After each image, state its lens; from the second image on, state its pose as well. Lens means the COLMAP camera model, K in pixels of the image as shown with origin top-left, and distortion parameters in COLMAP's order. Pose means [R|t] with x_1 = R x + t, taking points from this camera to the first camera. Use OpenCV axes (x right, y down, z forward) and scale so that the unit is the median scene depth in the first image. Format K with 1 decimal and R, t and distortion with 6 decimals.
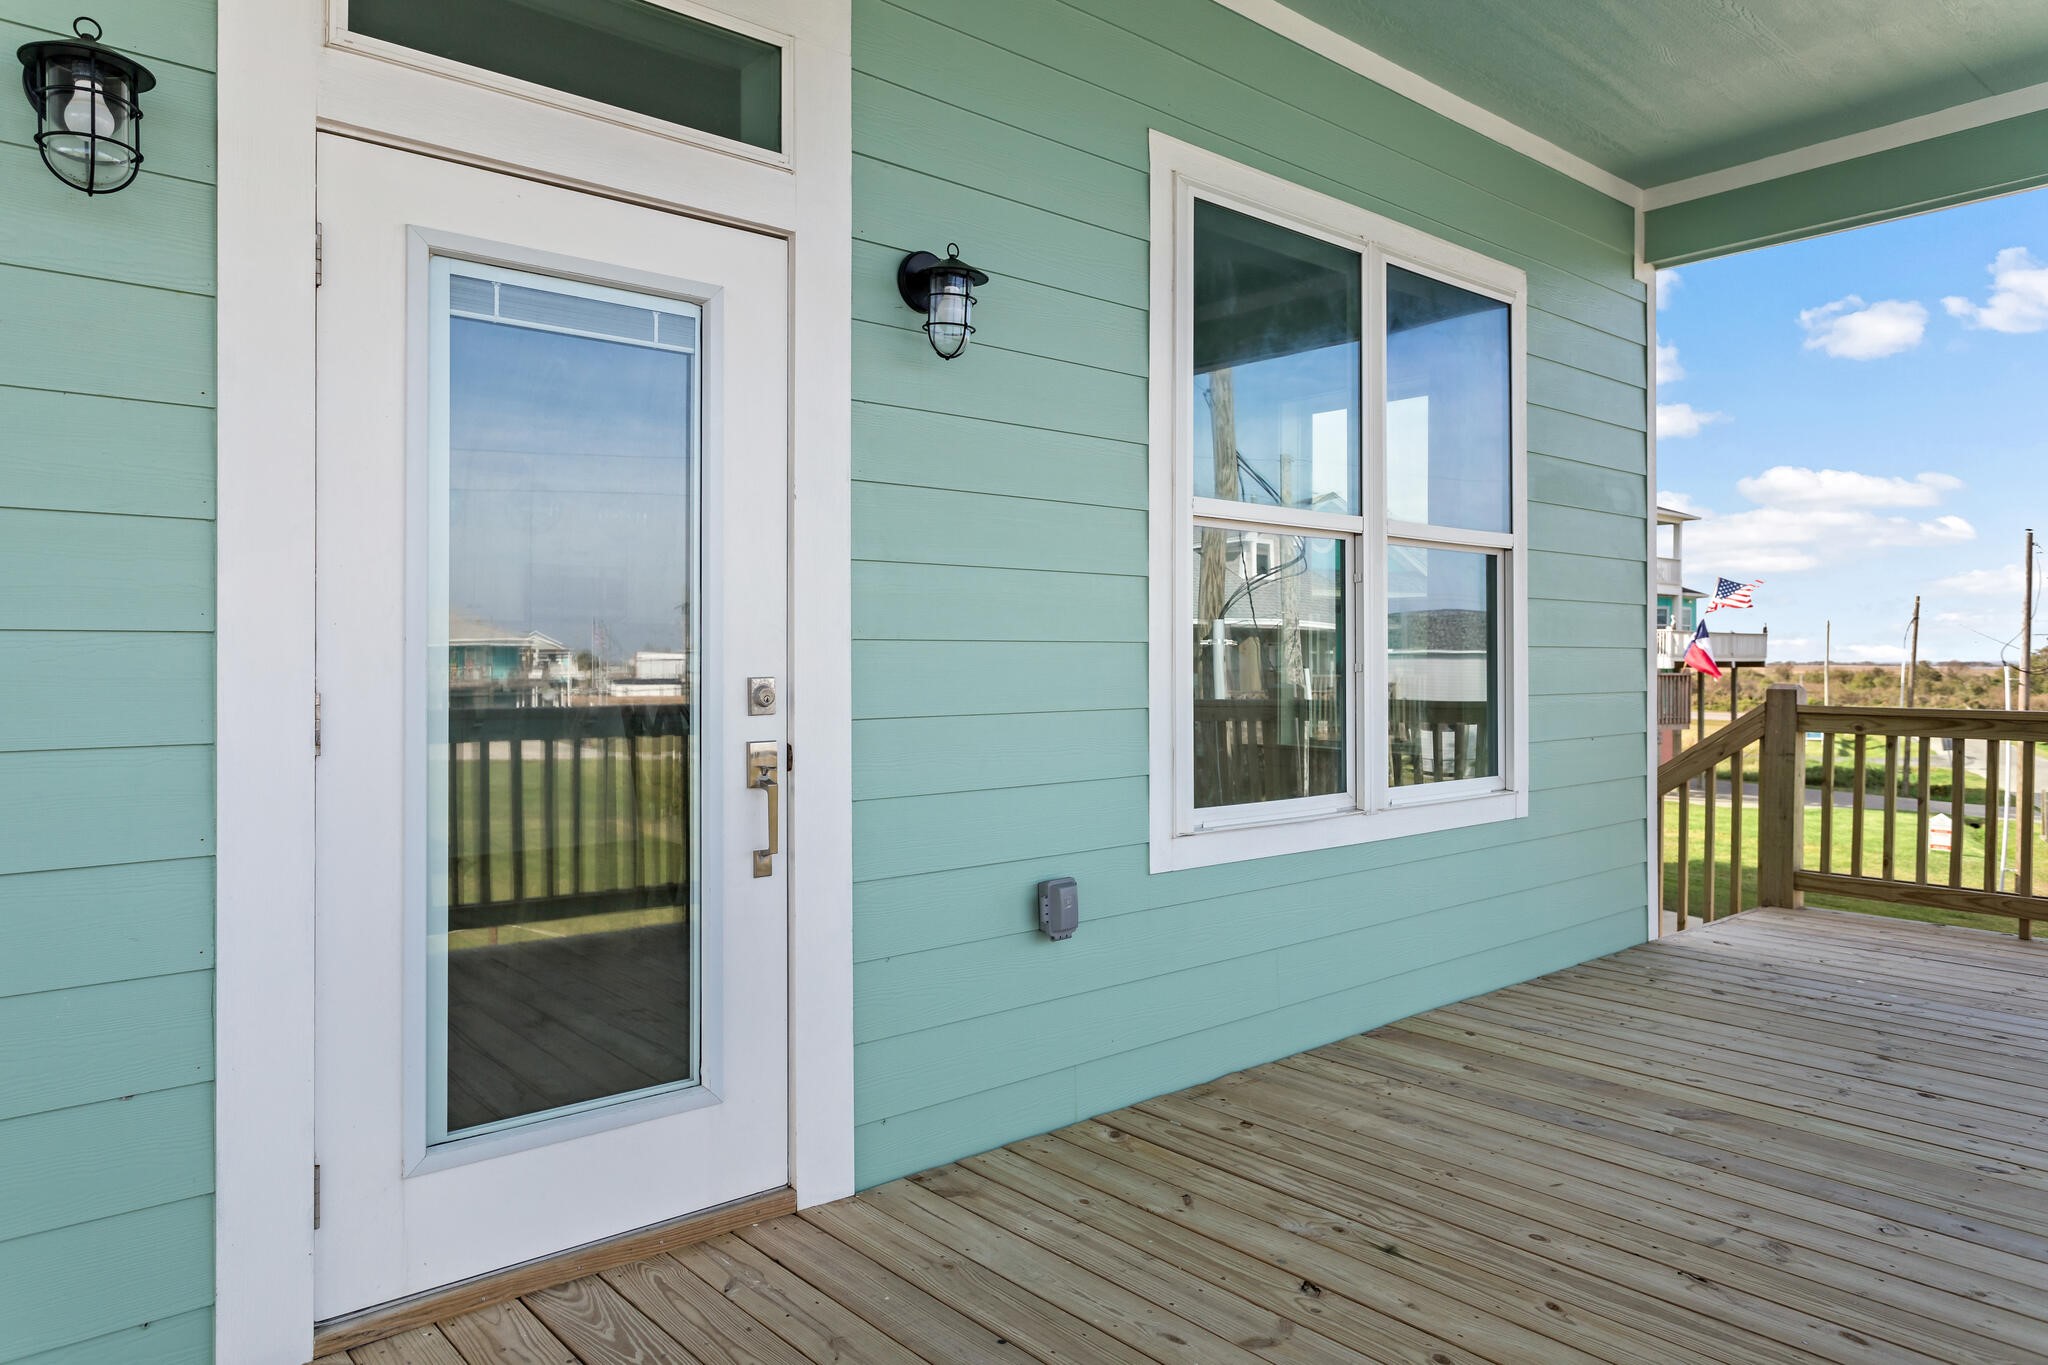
lens RADIAL K [[1331.8, 0, 1032.4], [0, 1331.8, 633.0], [0, 0, 1]] dist [0.003157, 0.006173]
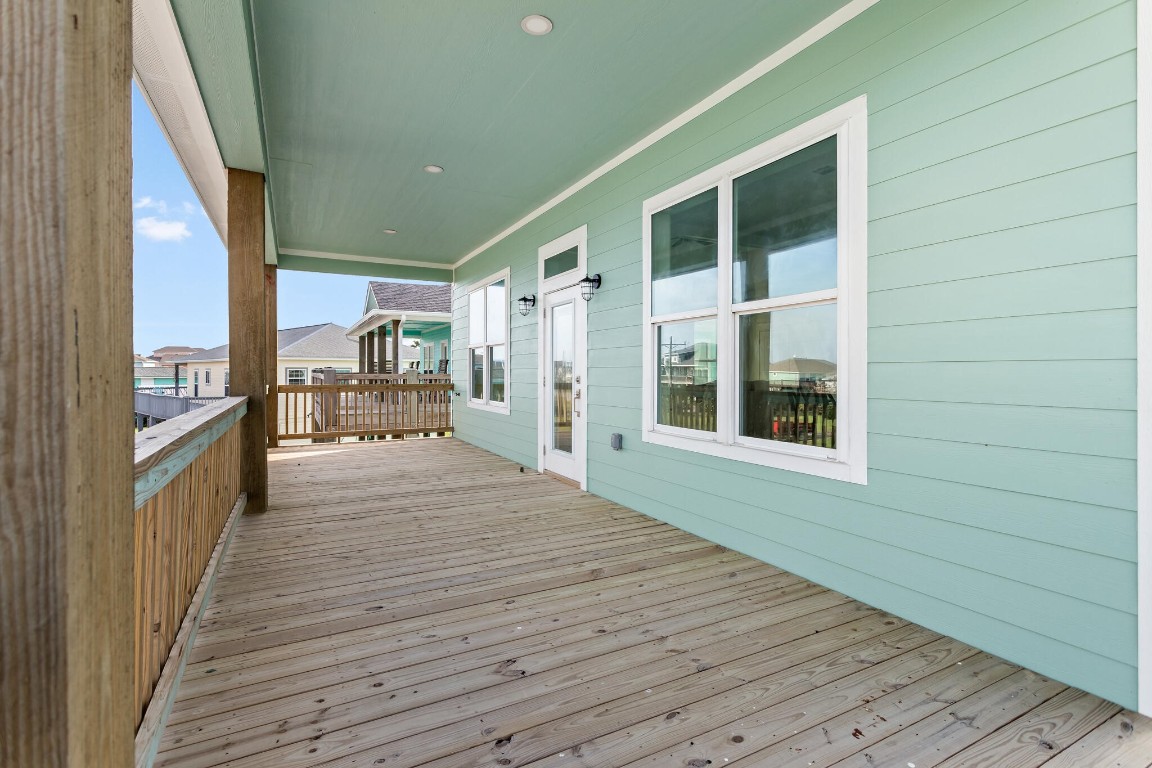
lens RADIAL K [[542.6, 0, 580.4], [0, 542.6, 369.4], [0, 0, 1]] dist [-0.001745, 0.000383]
pose [[-0.226540, -0.010355, -0.973947, 1.367756], [0.010018, 0.999866, -0.012961, 0.028144], [0.973950, -0.012693, -0.226406, 1.156703]]
